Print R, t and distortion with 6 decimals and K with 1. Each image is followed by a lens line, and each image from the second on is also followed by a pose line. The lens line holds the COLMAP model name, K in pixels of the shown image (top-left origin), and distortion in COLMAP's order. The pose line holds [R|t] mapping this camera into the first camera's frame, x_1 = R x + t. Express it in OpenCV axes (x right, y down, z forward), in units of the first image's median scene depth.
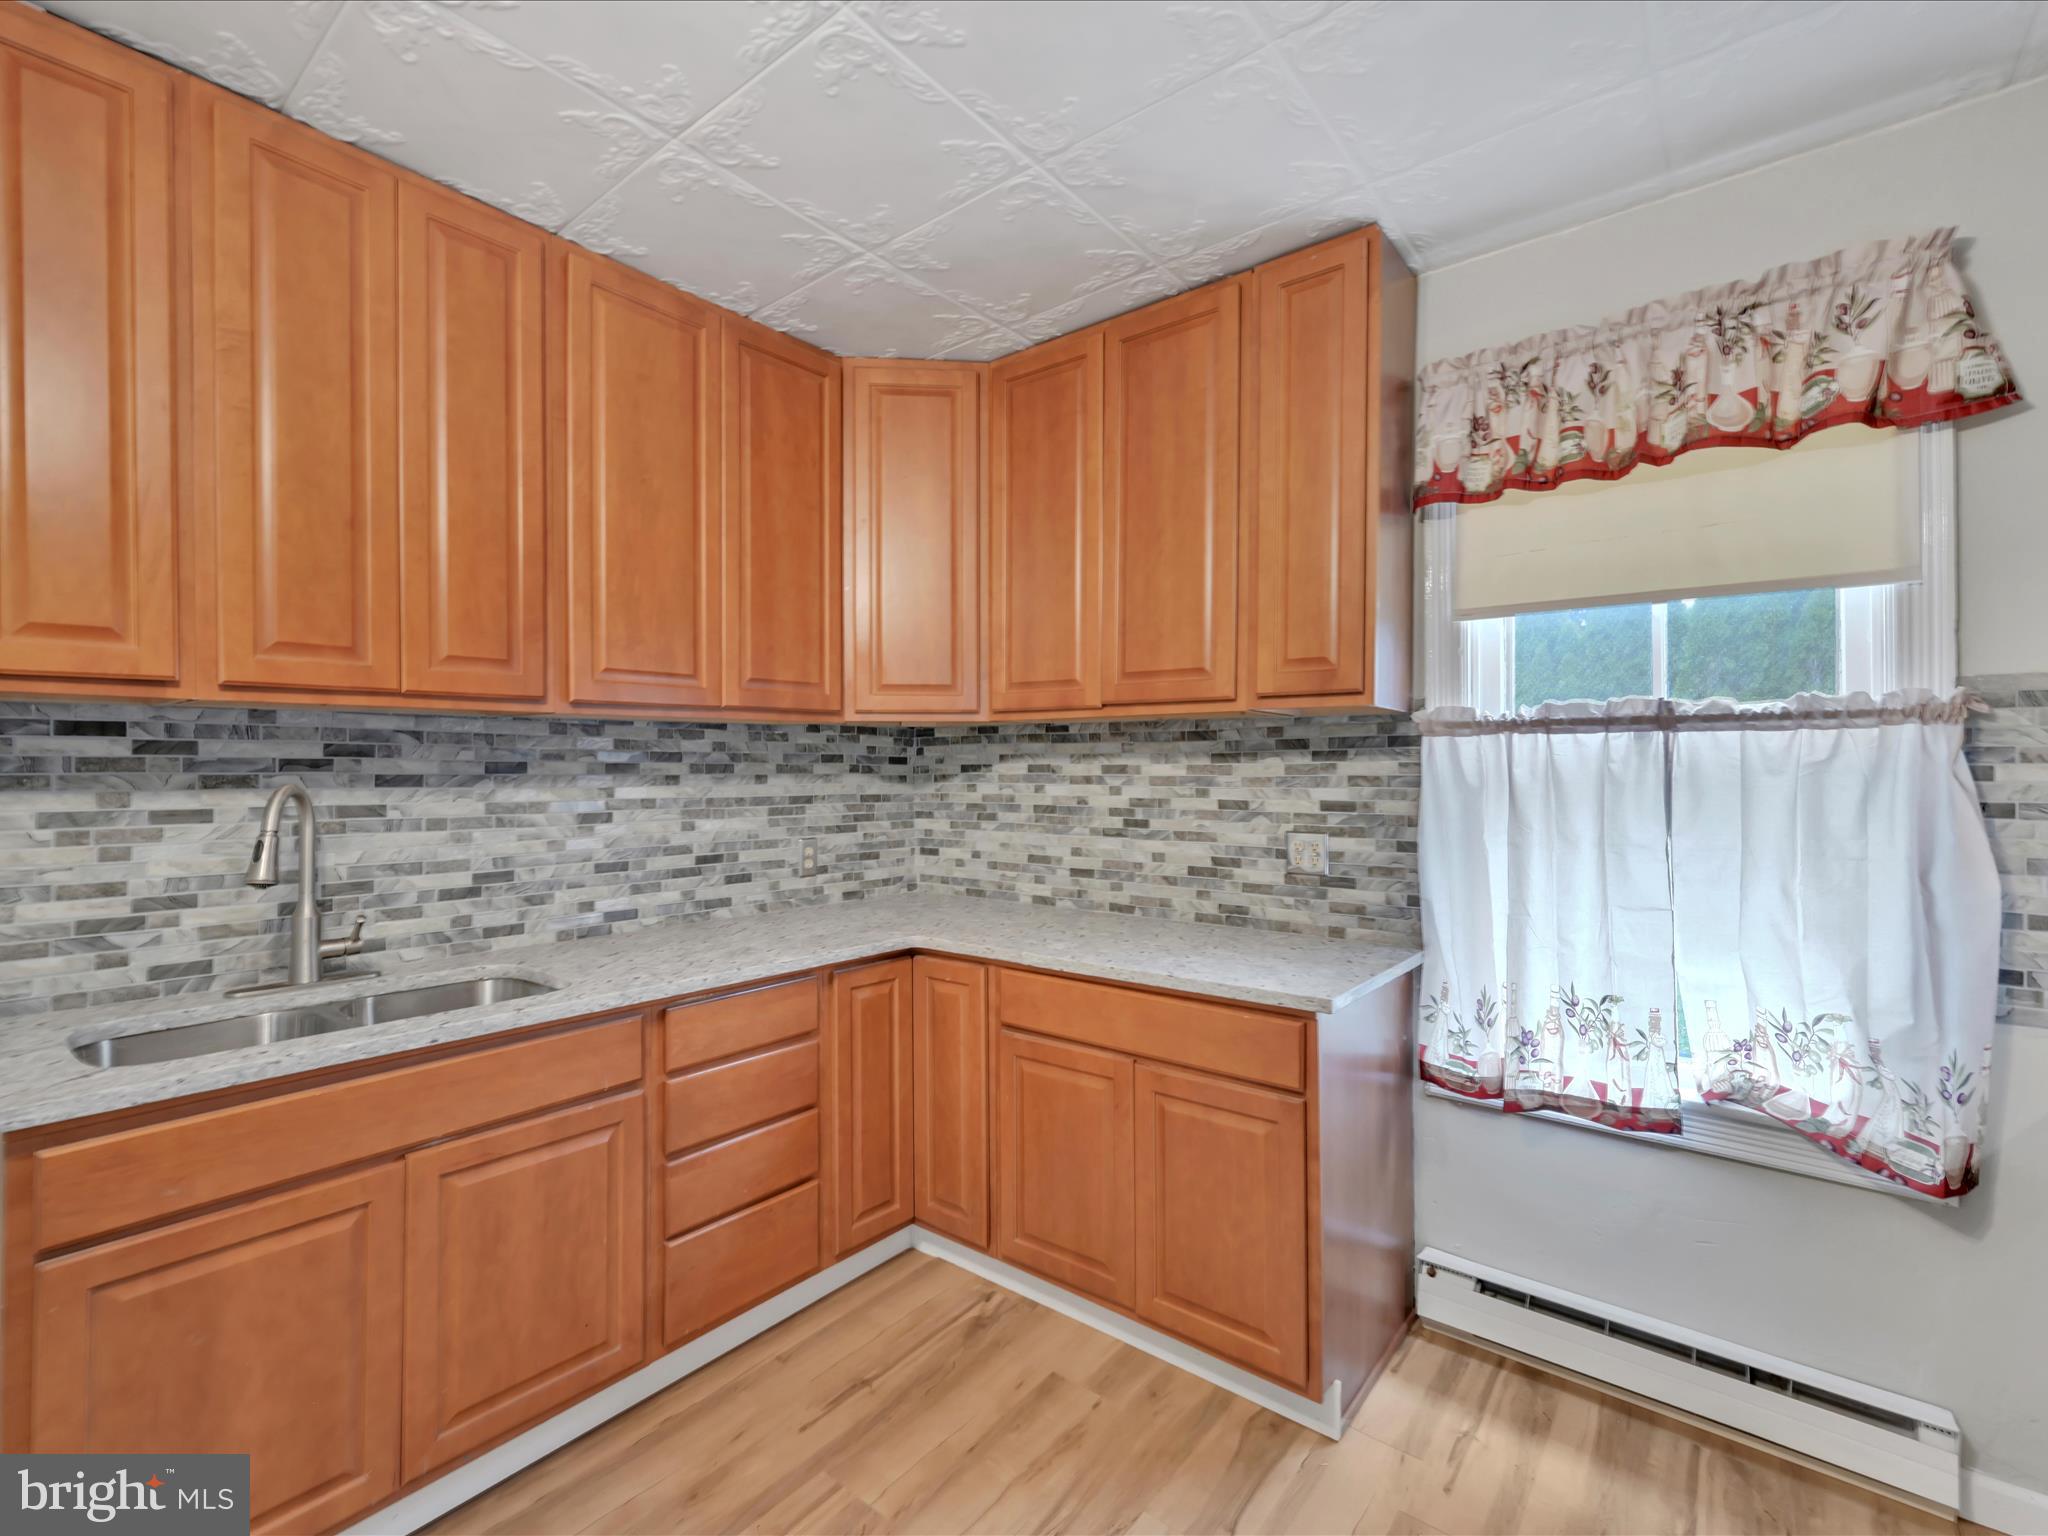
lens RADIAL K [[934.3, 0, 1032.8], [0, 934.3, 765.4], [0, 0, 1]] dist [-0.000049, -0.000074]
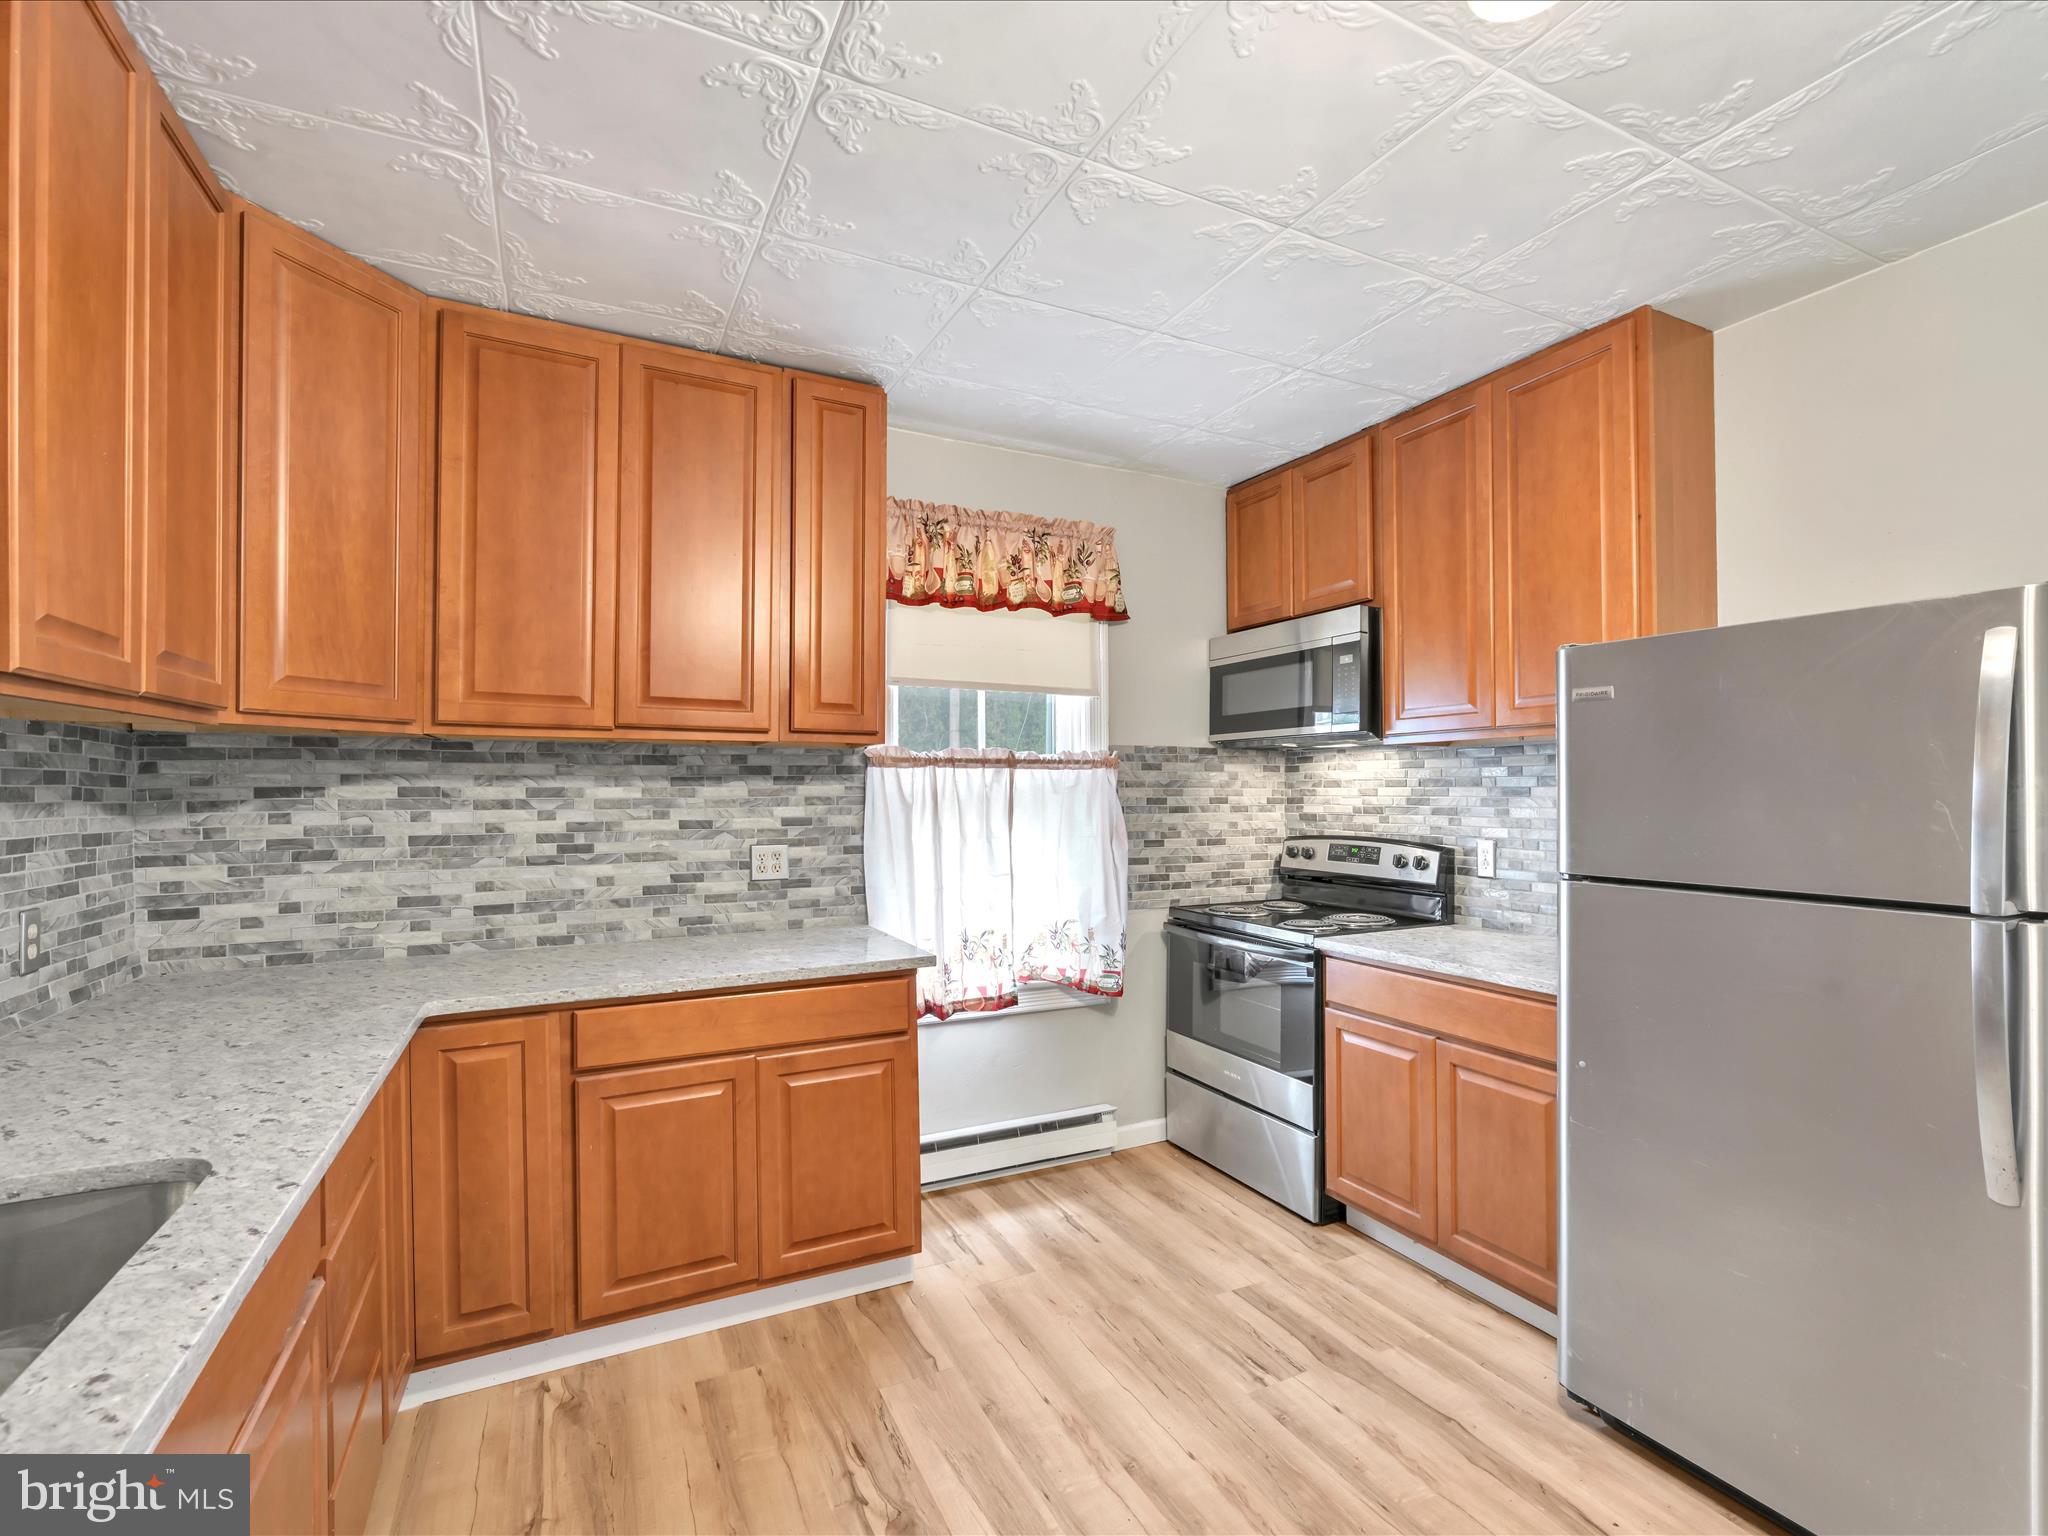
lens RADIAL K [[910.4, 0, 1023.1], [0, 910.4, 787.7], [0, 0, 1]] dist [0.001832, -0.000571]
pose [[0.428286, 0.000281, 0.903643, -0.597668], [-0.000766, 1.000000, 0.000052, -0.001182], [-0.903643, -0.000714, 0.428286, 0.205689]]
